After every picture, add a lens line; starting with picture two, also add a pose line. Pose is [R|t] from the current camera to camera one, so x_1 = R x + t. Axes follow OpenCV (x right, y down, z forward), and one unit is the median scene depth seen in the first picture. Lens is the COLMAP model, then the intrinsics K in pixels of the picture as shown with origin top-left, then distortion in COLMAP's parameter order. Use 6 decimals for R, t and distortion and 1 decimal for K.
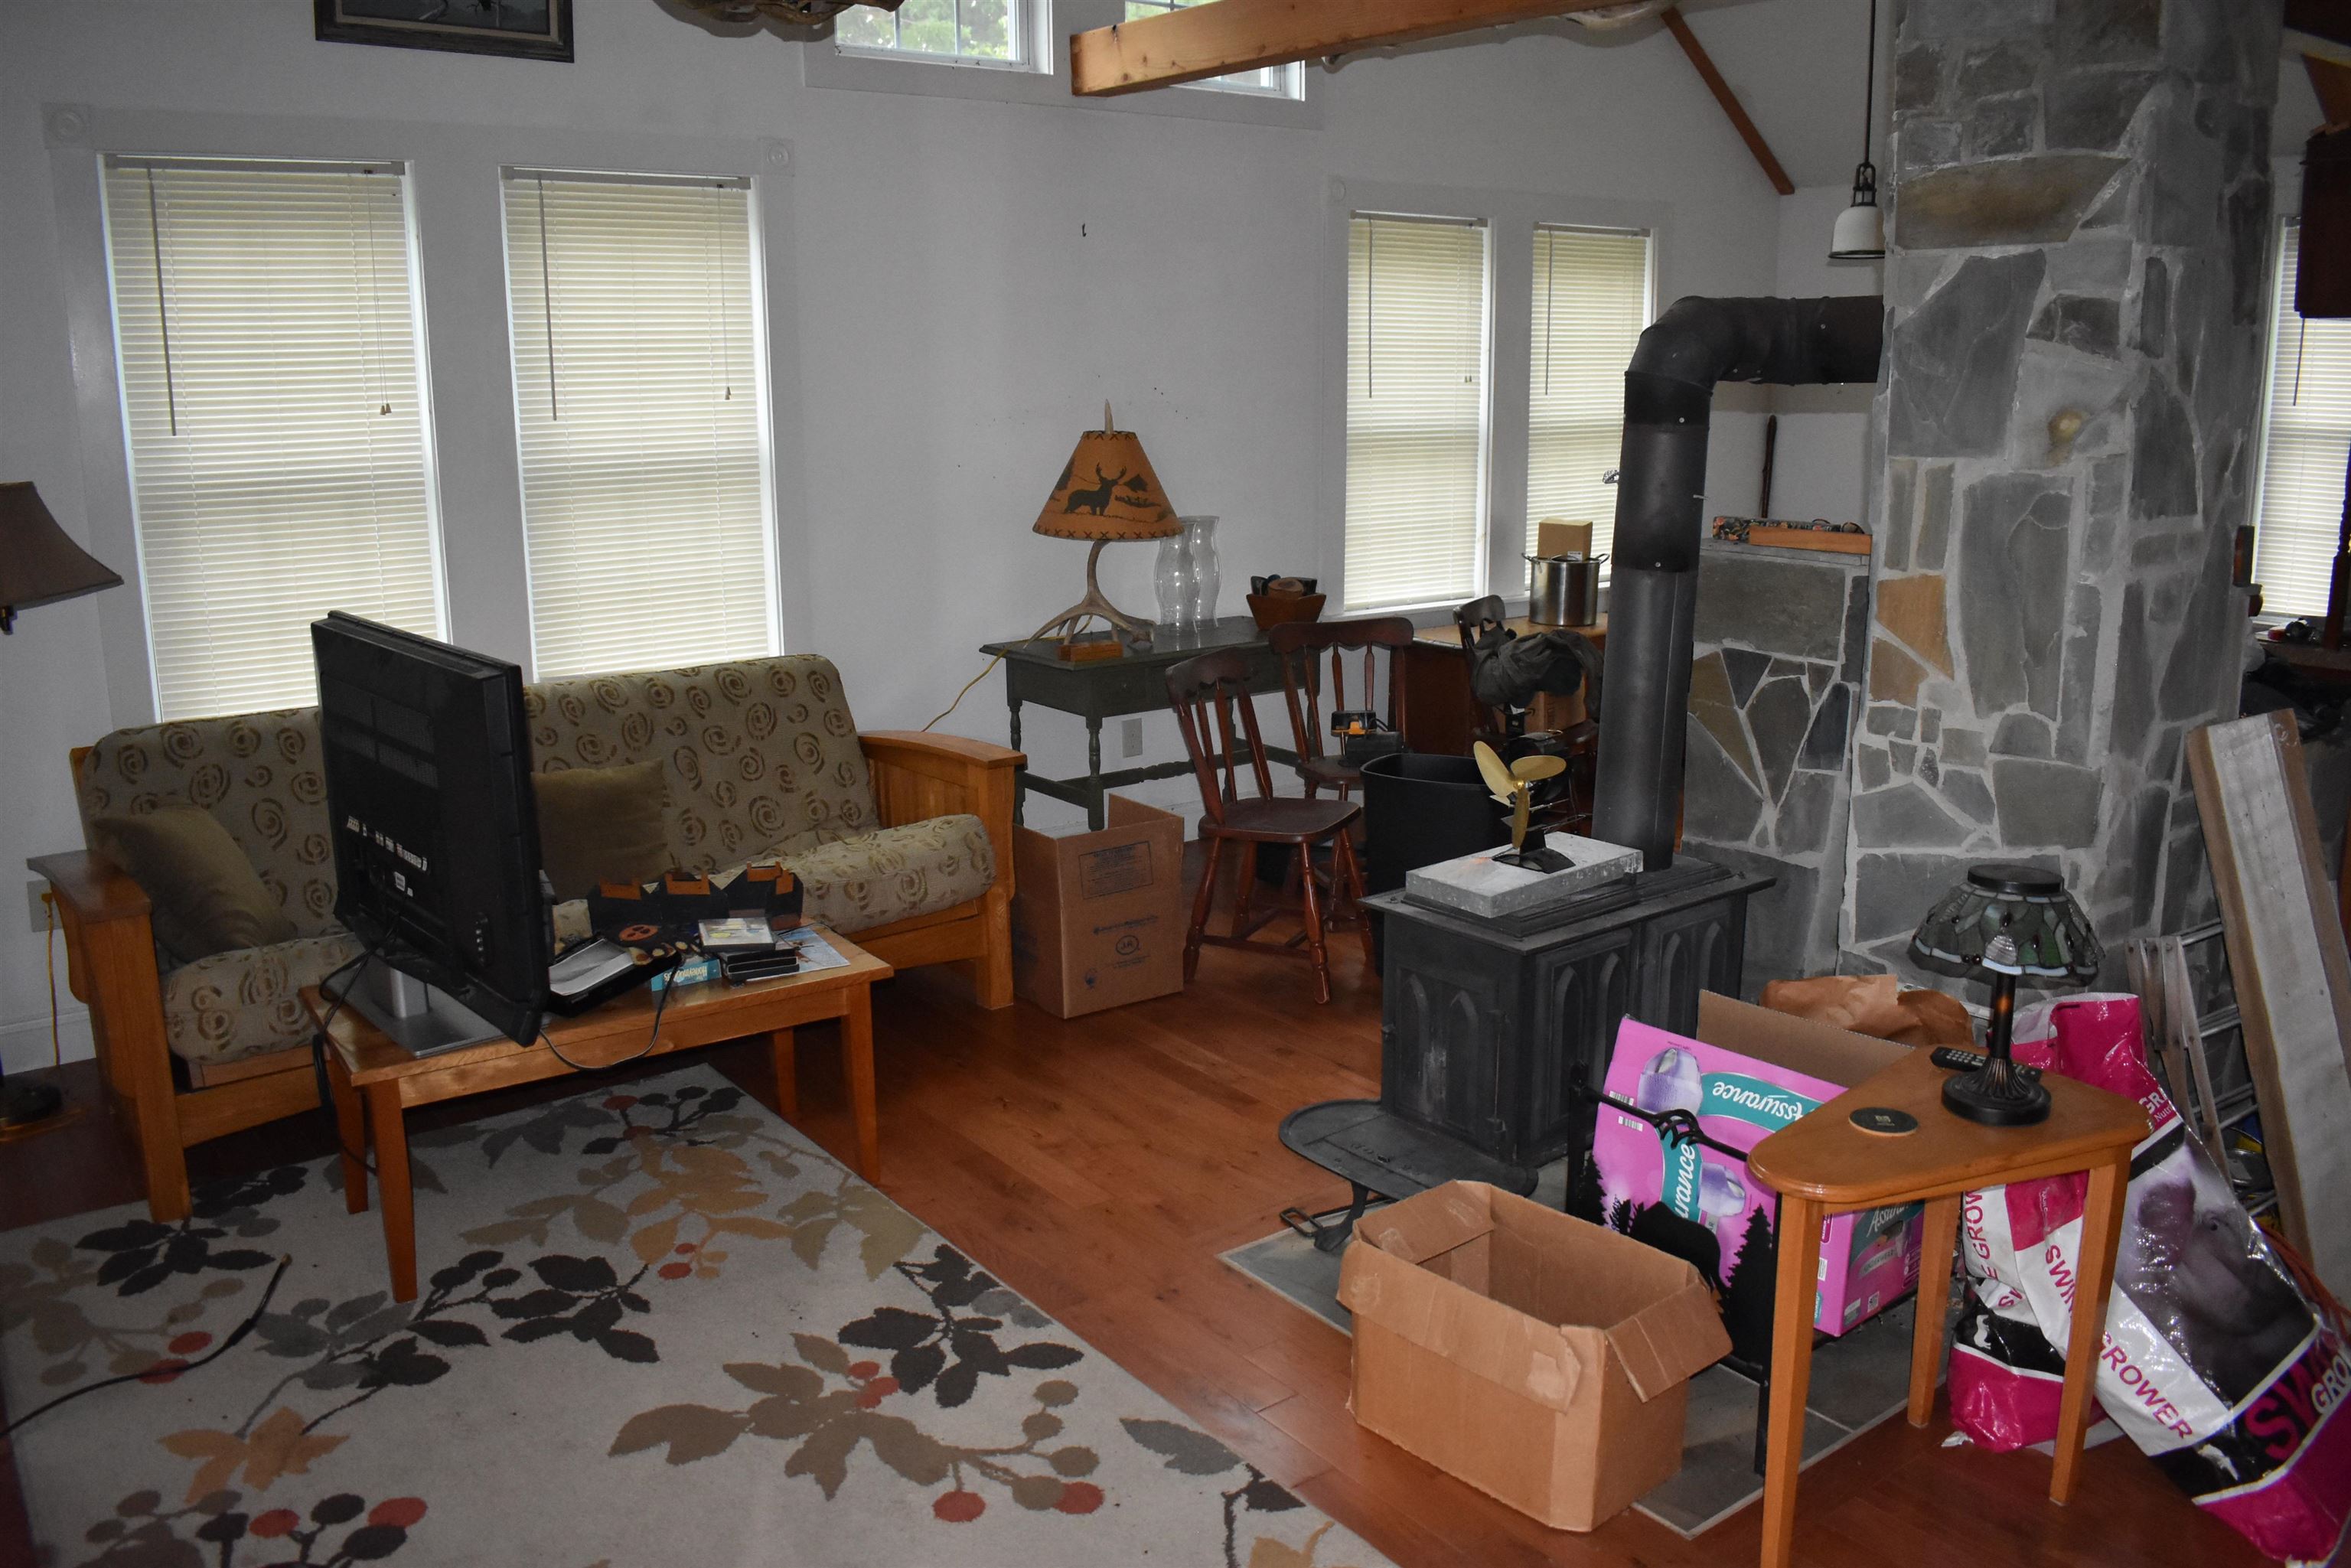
lens RADIAL K [[1839.0, 0, 1178.6], [0, 1839.0, 772.3], [0, 0, 1]] dist [-0.092909, 0.010991]
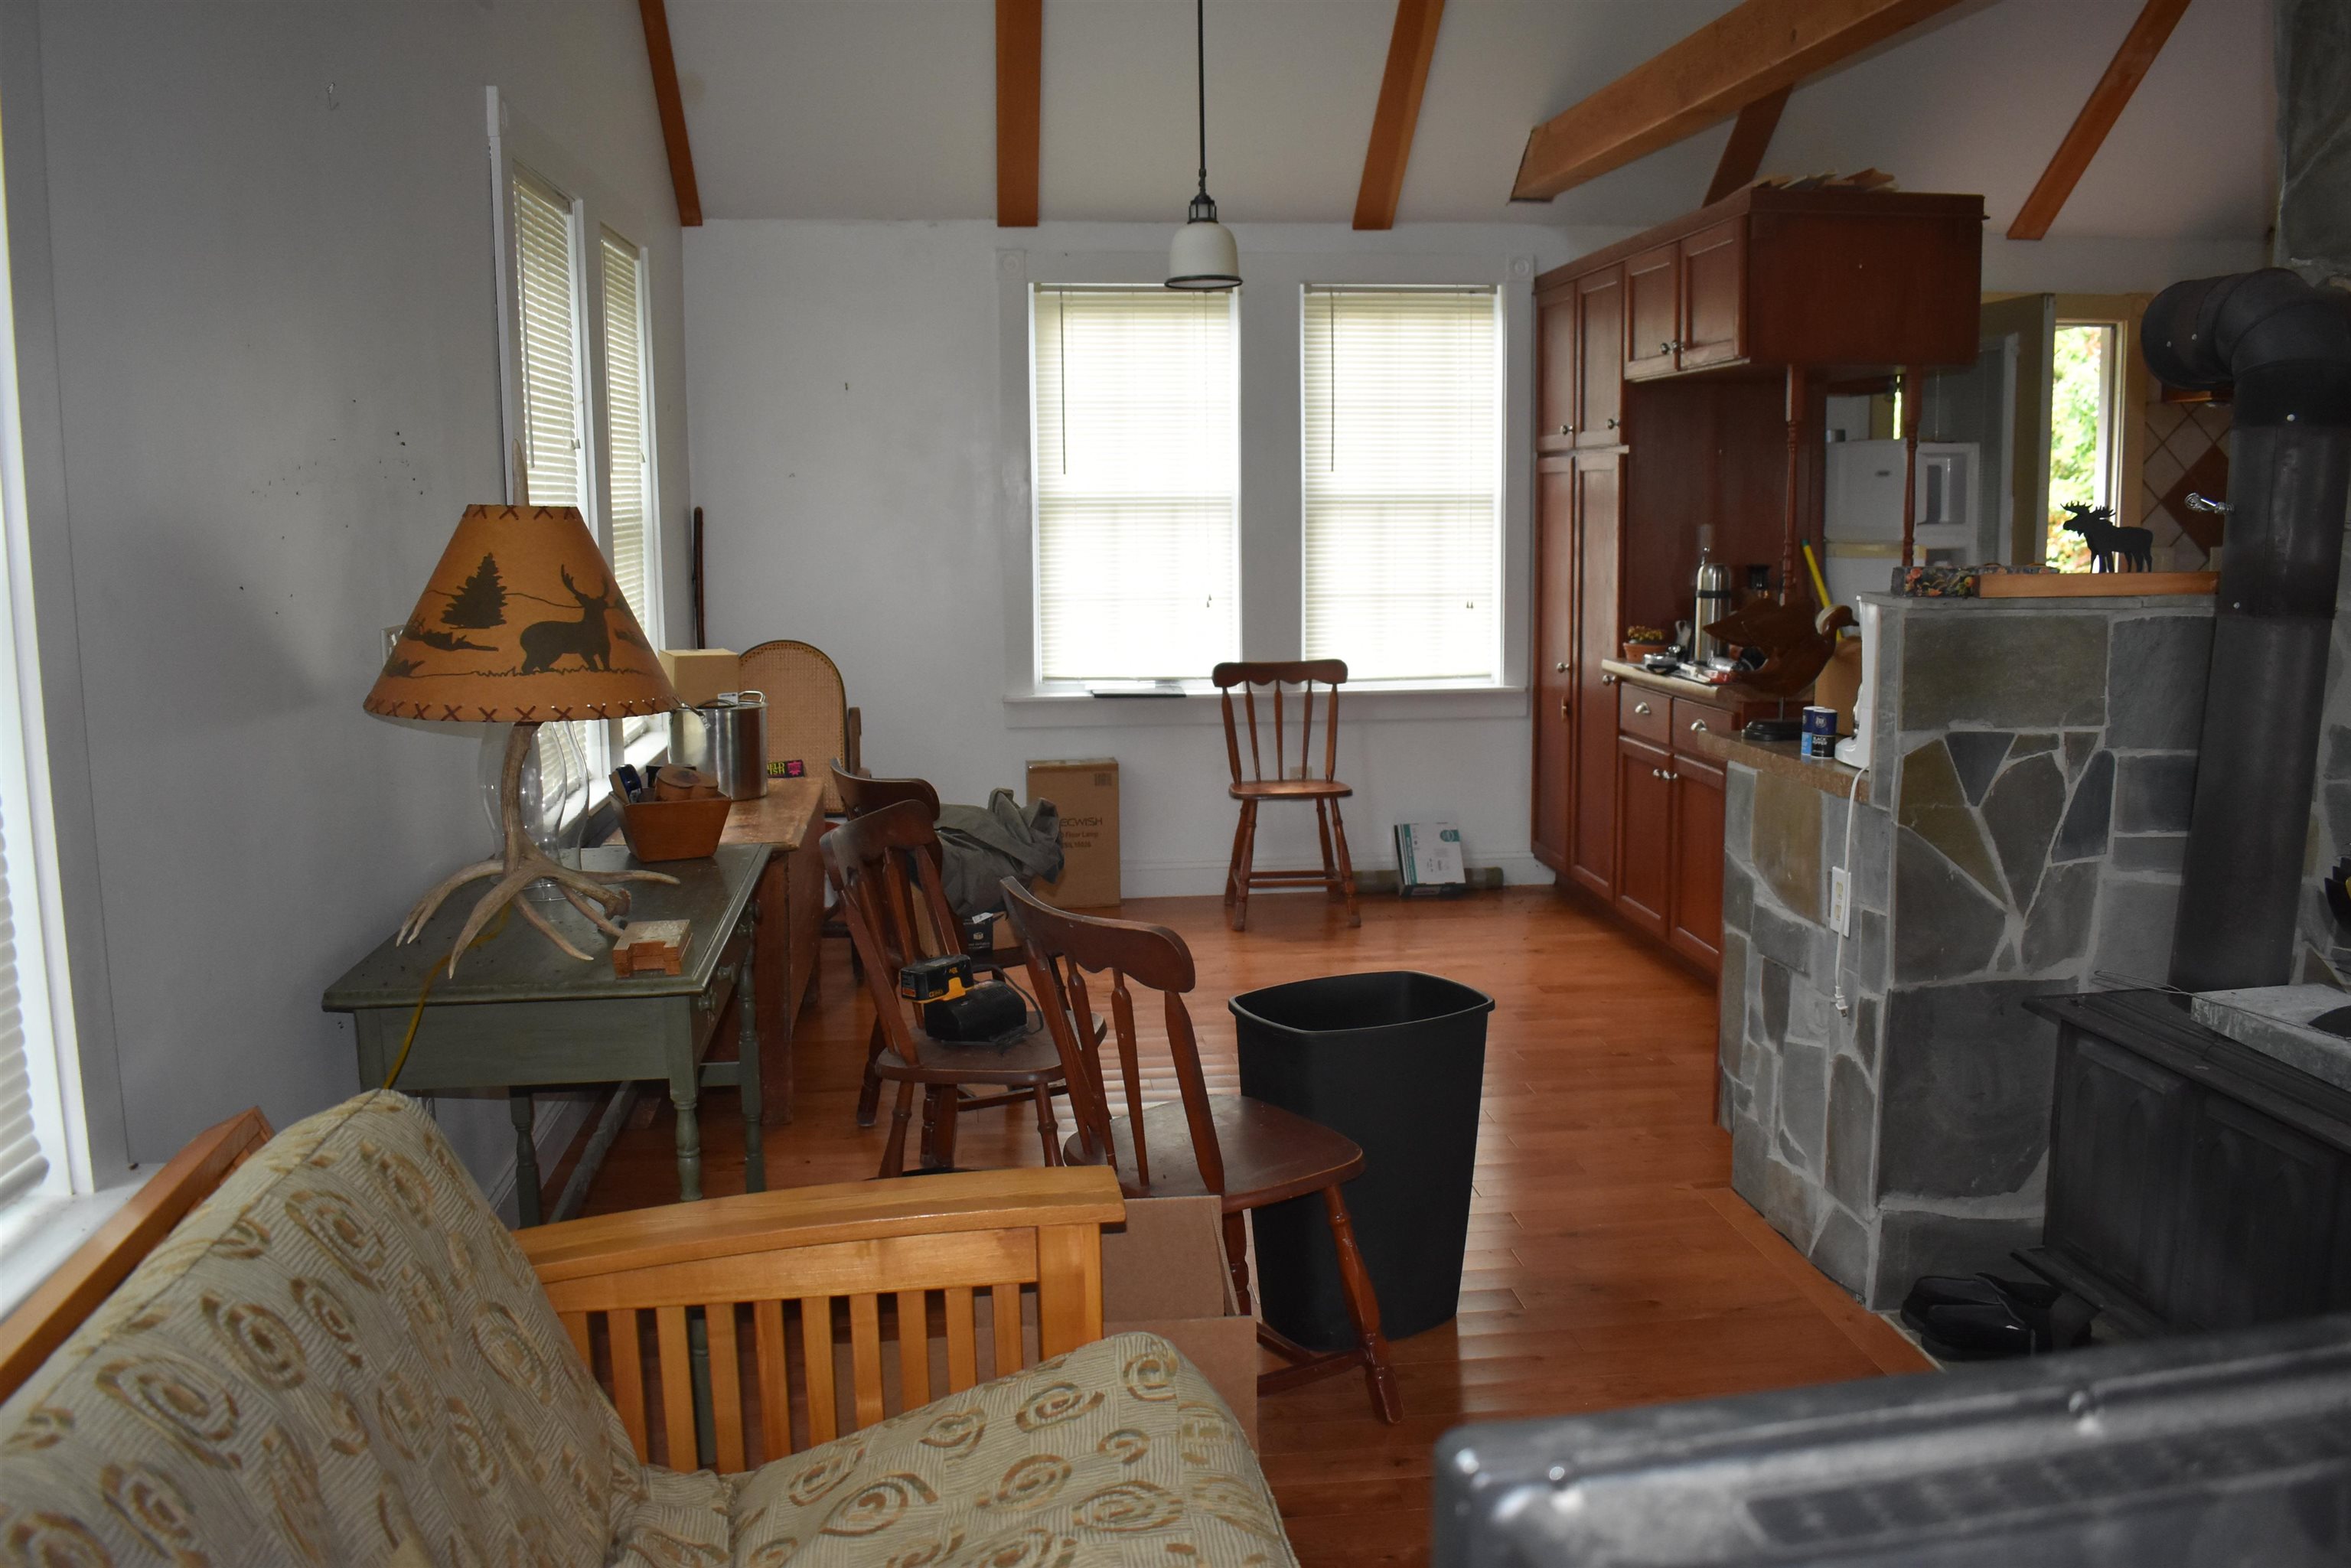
lens RADIAL K [[1882.1, 0, 1185.3], [0, 1882.1, 779.1], [0, 0, 1]] dist [-0.093472, 0.017497]
pose [[0.498663, -0.125101, 0.857721, -0.654234], [0.193638, 0.980600, 0.030446, -0.163057], [-0.844890, 0.150905, 0.513213, 1.043076]]
